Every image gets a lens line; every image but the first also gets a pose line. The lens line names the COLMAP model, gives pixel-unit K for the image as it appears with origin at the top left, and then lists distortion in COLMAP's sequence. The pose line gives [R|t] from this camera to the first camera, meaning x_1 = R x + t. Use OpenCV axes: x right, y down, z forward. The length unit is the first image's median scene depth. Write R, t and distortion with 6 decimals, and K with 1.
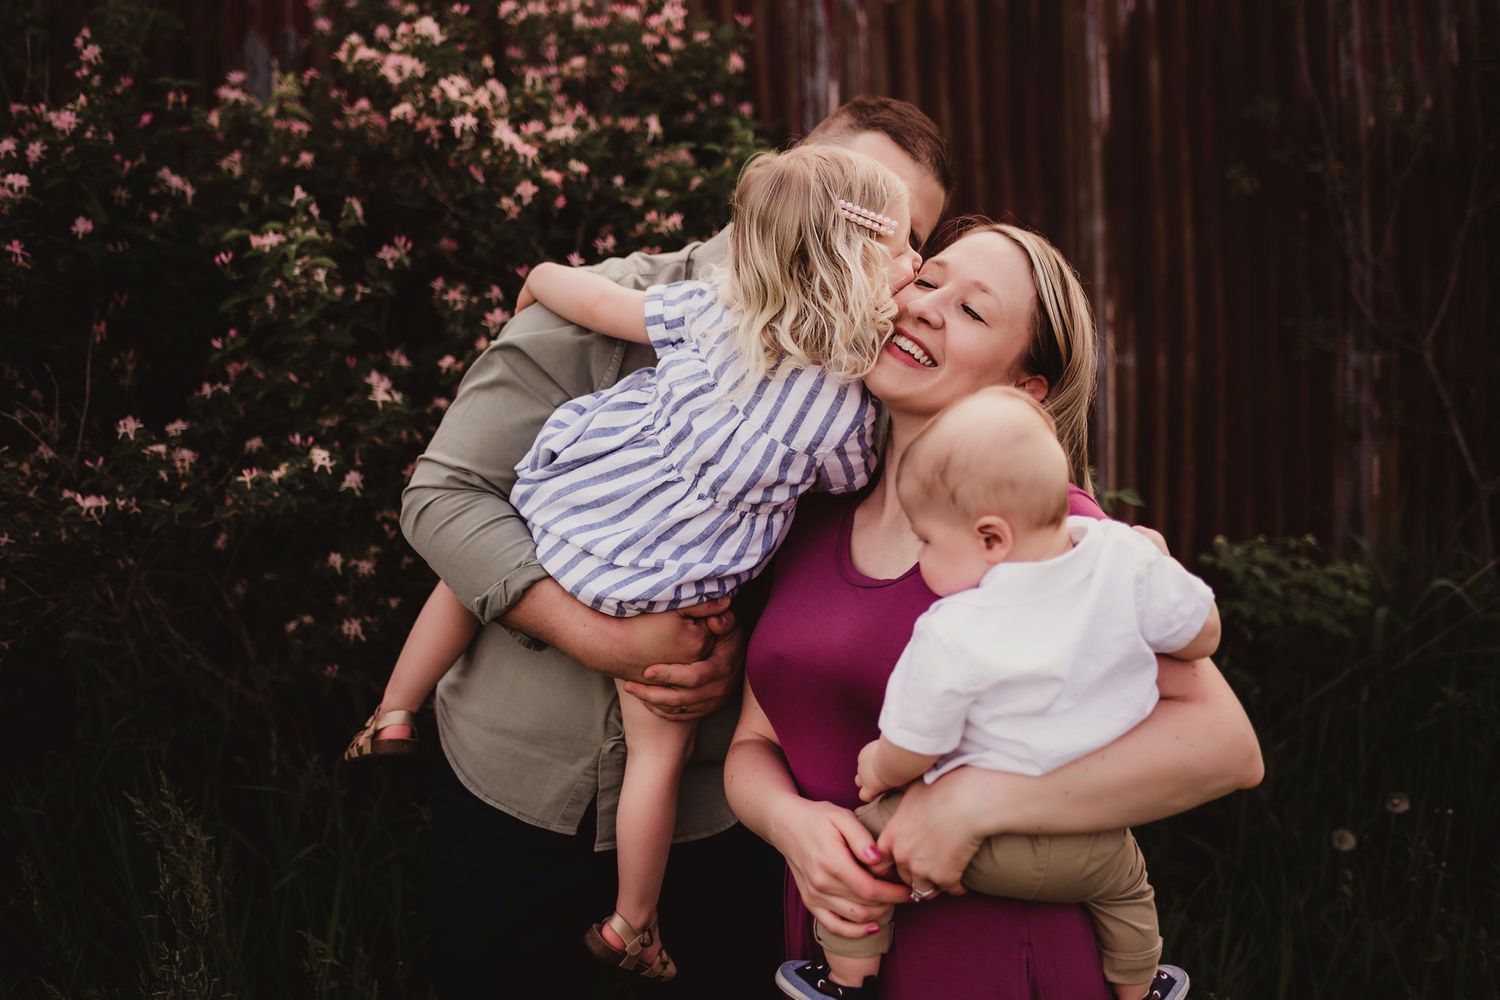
lens RADIAL K [[1452.0, 0, 739.4], [0, 1452.0, 497.4], [0, 0, 1]] dist [0.009640, -0.005552]
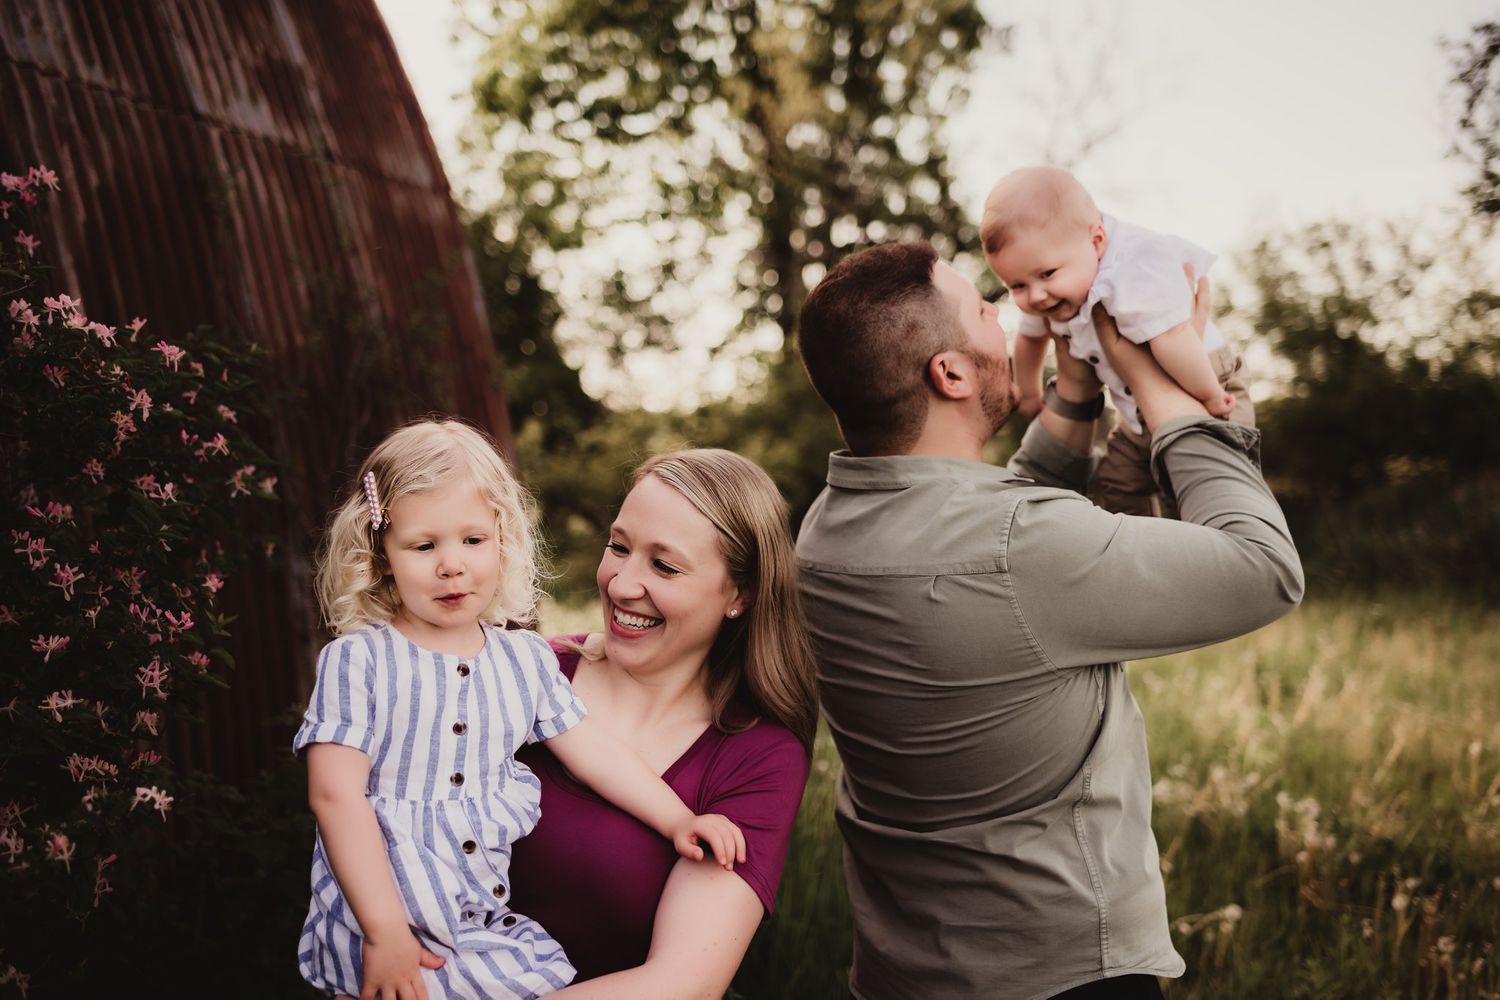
lens RADIAL K [[1466.4, 0, 748.7], [0, 1466.4, 477.0], [0, 0, 1]] dist [0.011248, -0.001661]
pose [[0.375134, -0.012331, 0.926889, -0.504524], [0.158336, 0.986069, -0.050965, -0.058658], [-0.913348, 0.165878, 0.371860, 0.303422]]
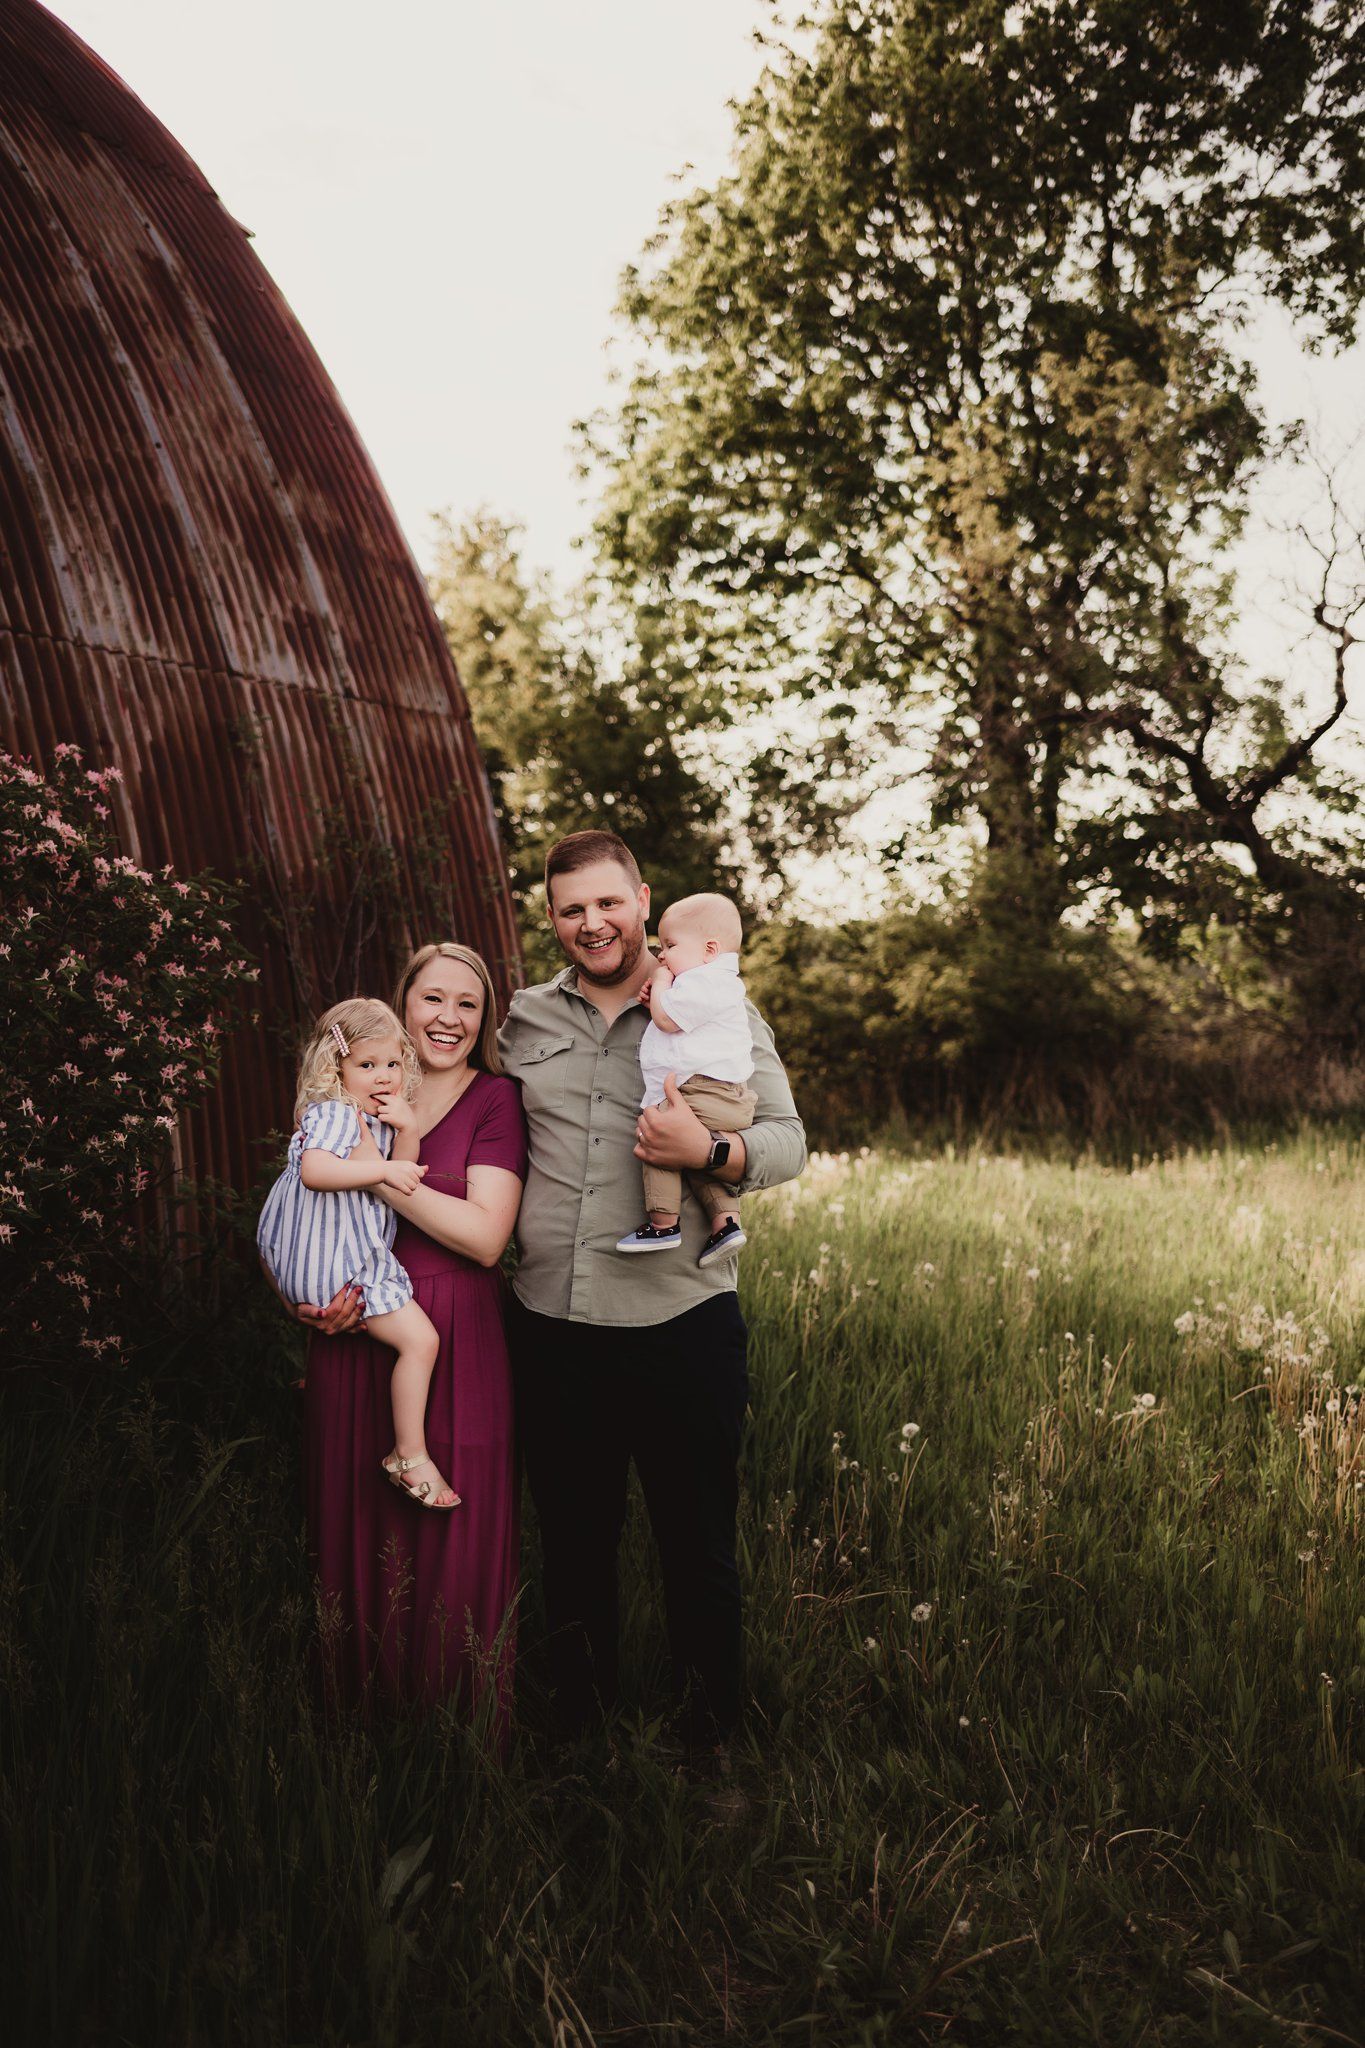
lens RADIAL K [[1986.1, 0, 689.7], [0, 1986.1, 1007.4], [0, 0, 1]] dist [0.011342, -0.004084]
pose [[0.515210, -0.003028, 0.857059, -0.978531], [0.136382, 0.987542, -0.078495, 0.047758], [-0.846143, 0.157329, 0.509204, -0.191556]]
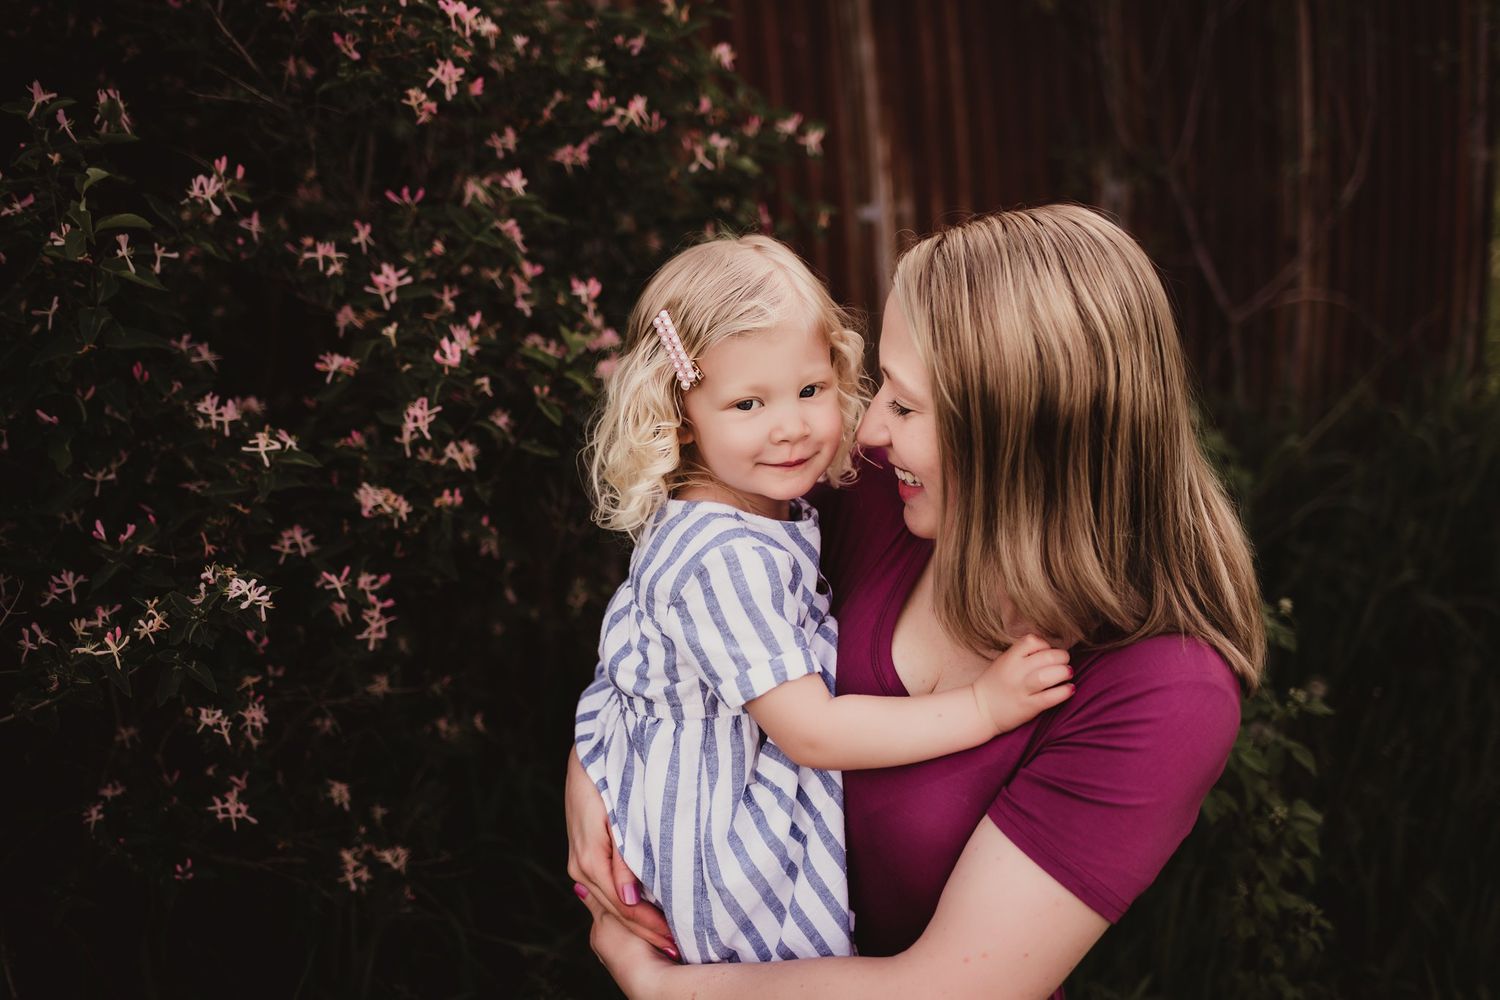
lens RADIAL K [[1454.6, 0, 741.4], [0, 1454.6, 482.4], [0, 0, 1]] dist [0.011342, -0.004084]
pose [[0.905044, -0.141717, 0.401013, -0.210316], [0.080078, 0.982771, 0.166581, -0.093161], [-0.417711, -0.118651, 0.900799, 0.259676]]
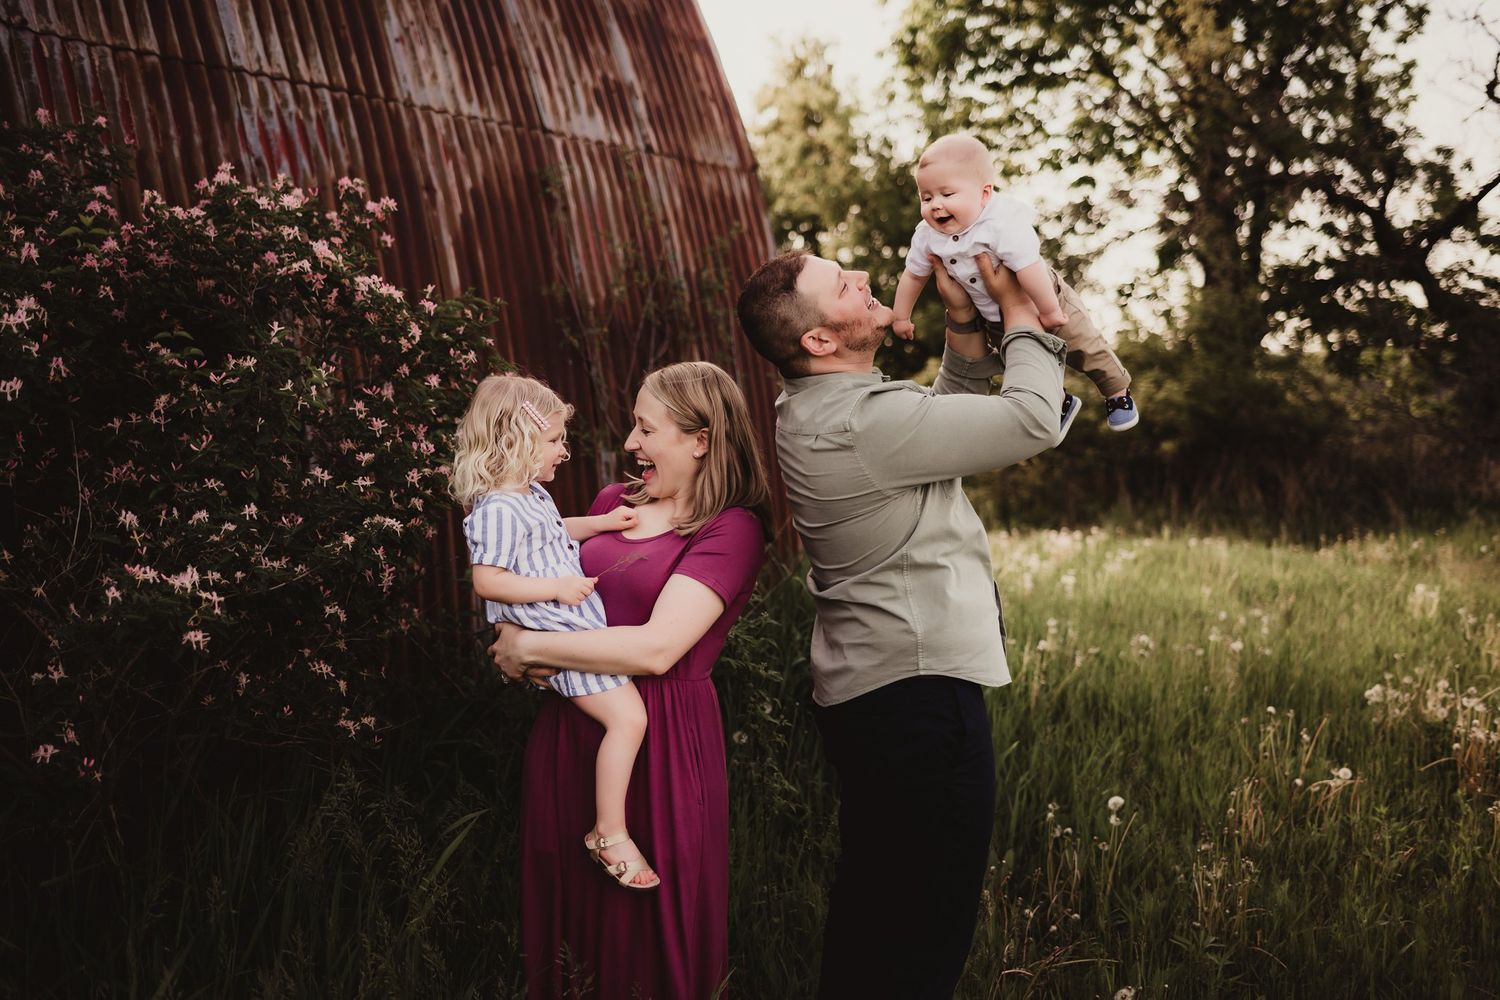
lens RADIAL K [[1452.0, 0, 739.4], [0, 1452.0, 497.4], [0, 0, 1]] dist [0.009640, -0.005552]
pose [[0.642485, -0.045518, 0.764945, -0.702487], [0.118160, 0.992180, -0.040204, 0.025846], [-0.757133, 0.116216, 0.642840, -0.074582]]
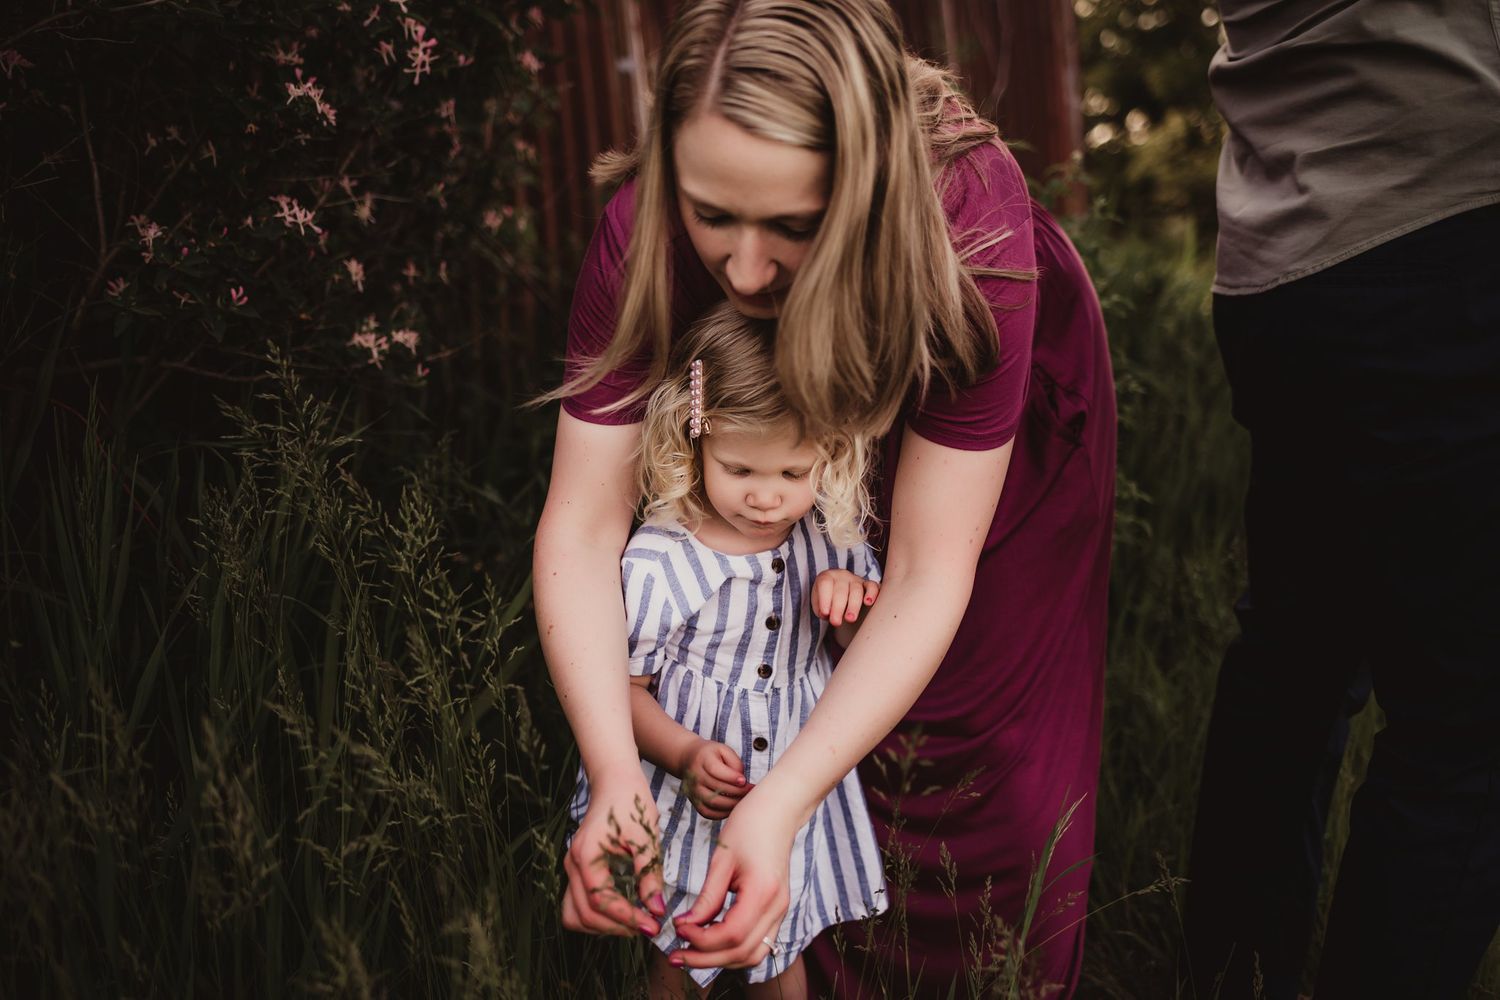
lens RADIAL K [[1454.6, 0, 741.4], [0, 1454.6, 482.4], [0, 0, 1]] dist [0.011342, -0.004084]
pose [[0.739098, -0.130357, 0.660864, -0.405178], [0.116307, 0.991057, 0.065413, 0.136135], [-0.663481, 0.028517, 0.747650, 0.259650]]
